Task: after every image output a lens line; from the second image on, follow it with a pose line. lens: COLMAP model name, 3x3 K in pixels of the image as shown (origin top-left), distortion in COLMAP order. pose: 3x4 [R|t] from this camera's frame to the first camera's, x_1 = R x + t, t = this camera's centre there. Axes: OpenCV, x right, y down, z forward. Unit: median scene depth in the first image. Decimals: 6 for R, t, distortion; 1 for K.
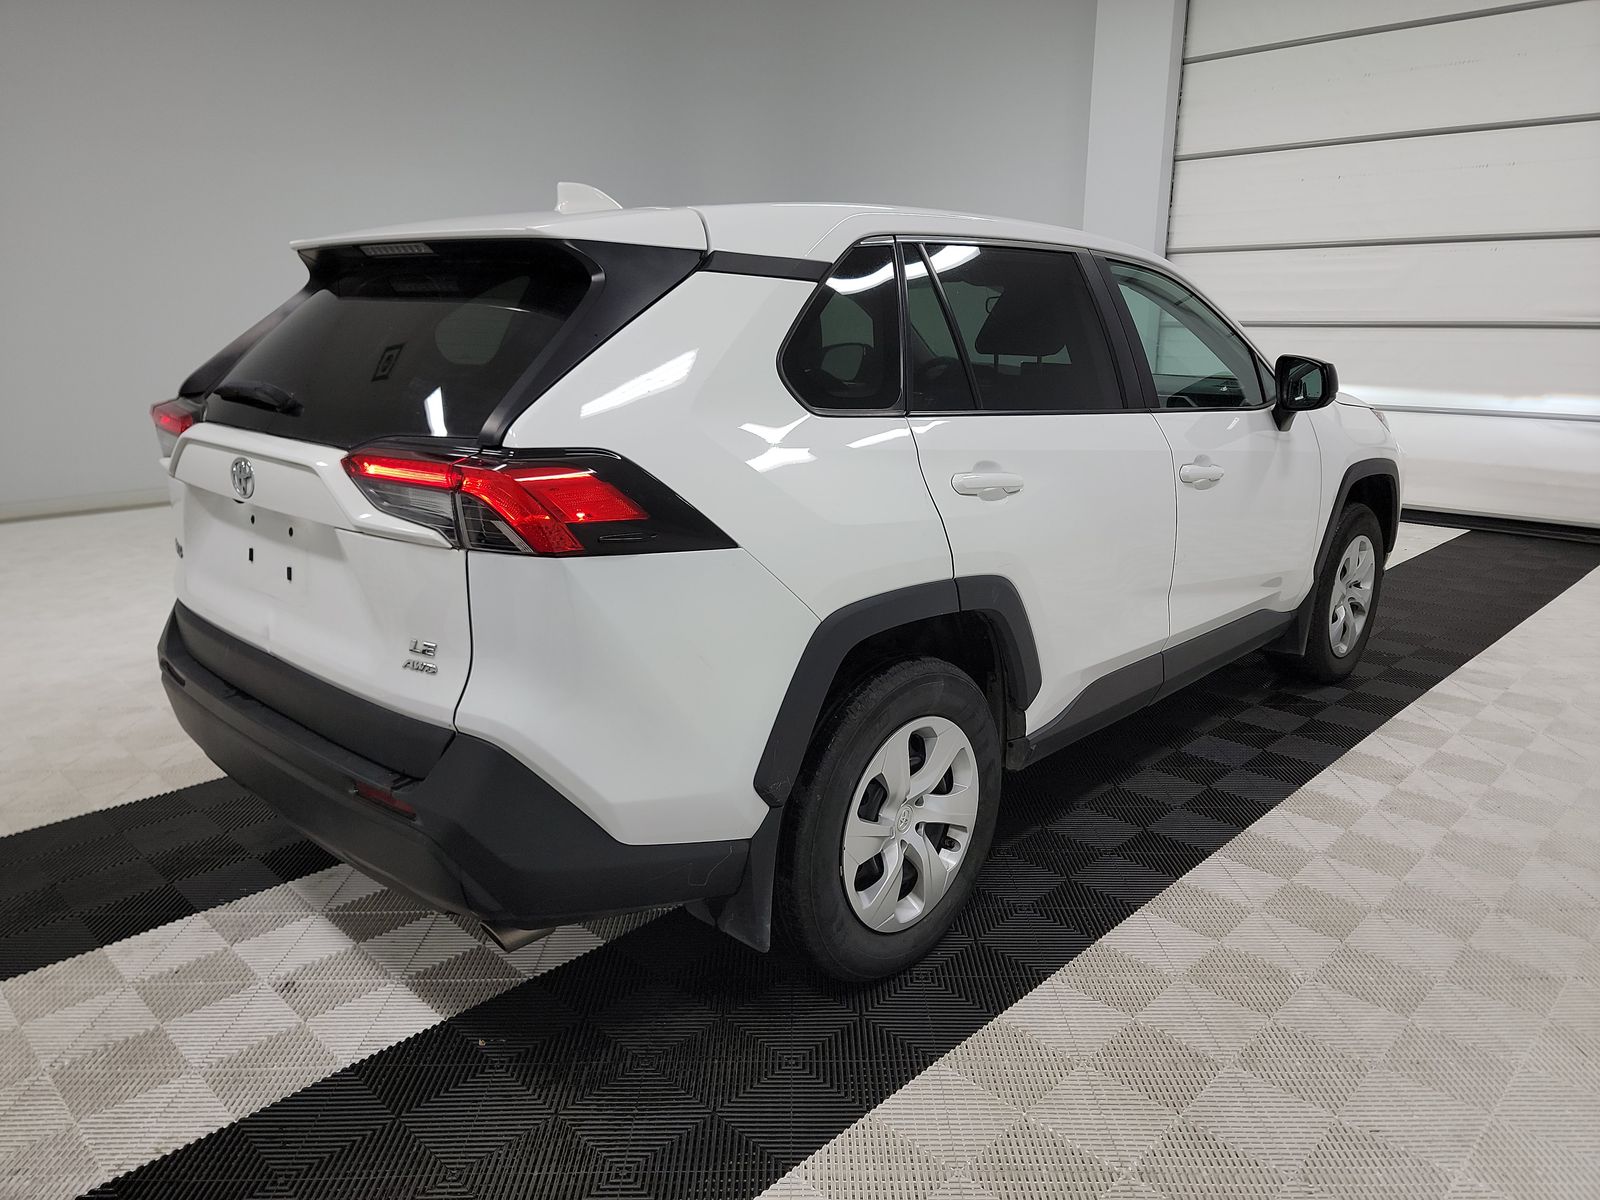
lens RADIAL K [[1121.6, 0, 800.0], [0, 1121.6, 600.0], [0, 0, 1]] dist [0.053999, -0.003440]
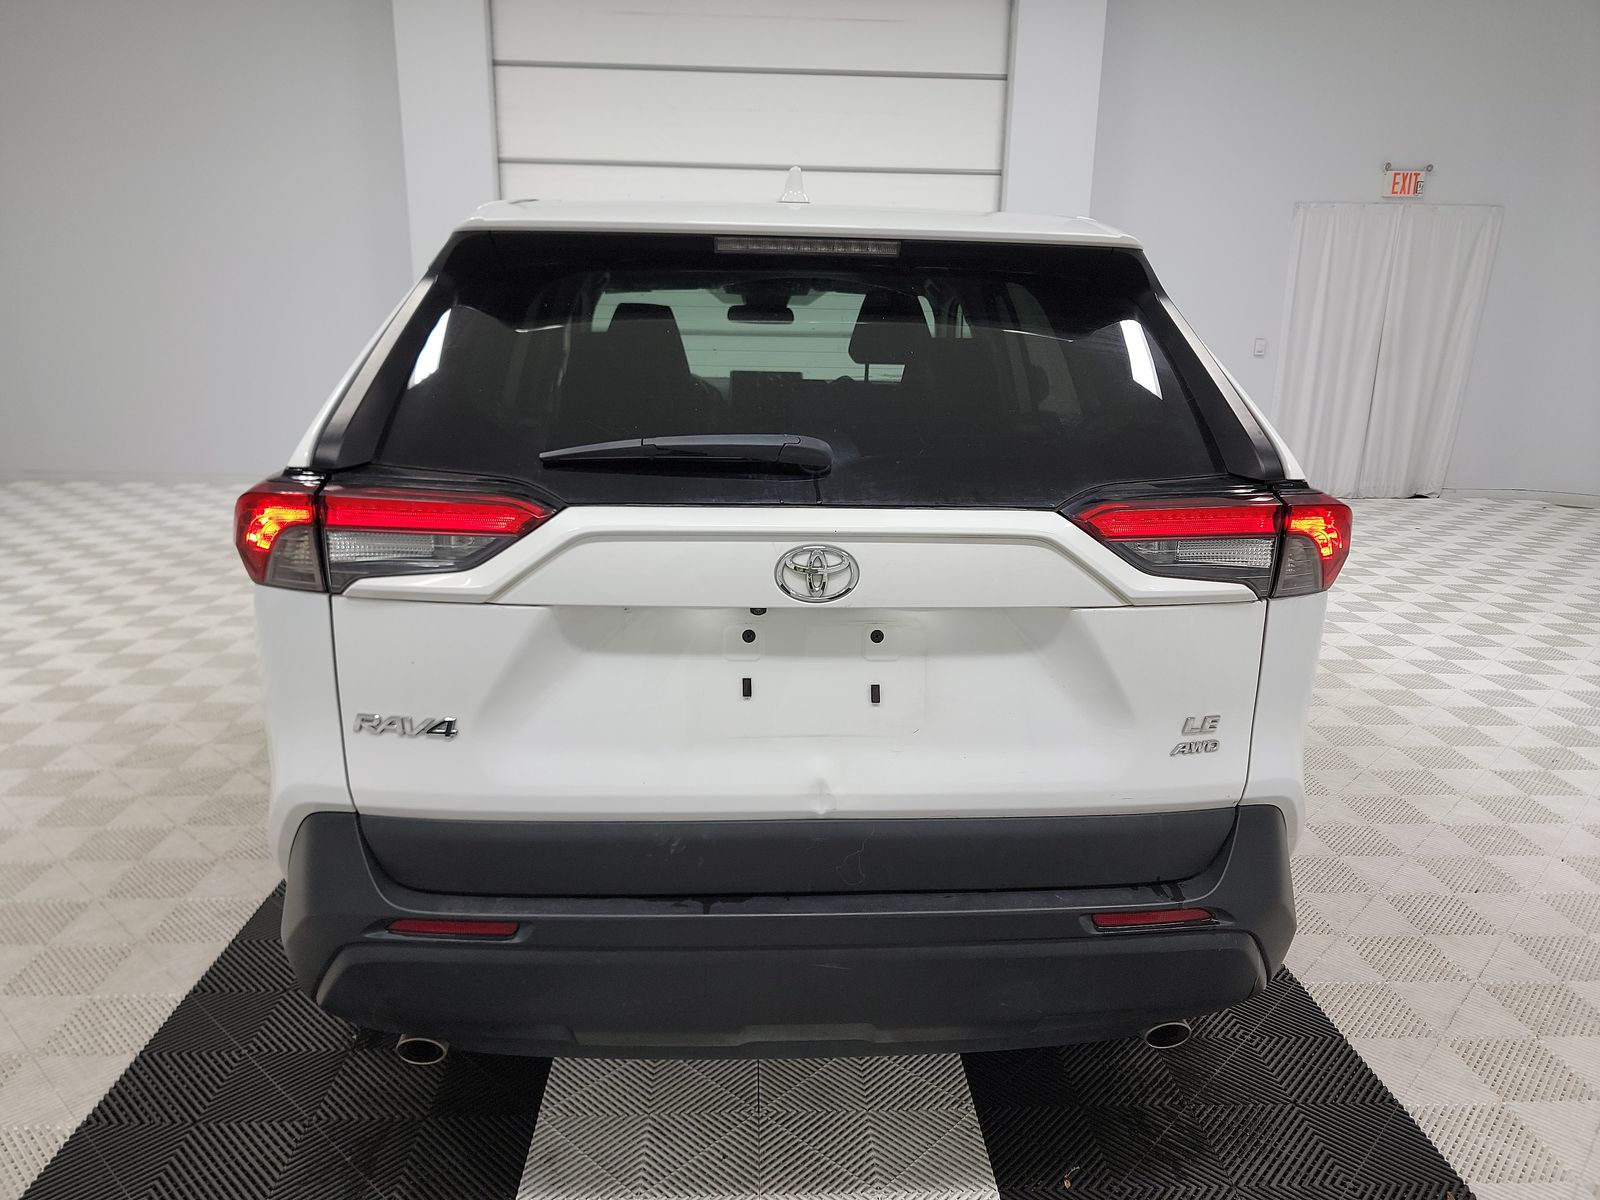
lens RADIAL K [[1121.6, 0, 800.0], [0, 1121.6, 600.0], [0, 0, 1]] dist [0.053999, -0.003440]
pose [[0.675178, -0.173037, 0.717072, -1.007050], [0.170607, 0.982372, 0.076417, -0.148141], [-0.717654, 0.070743, 0.692797, 0.542254]]
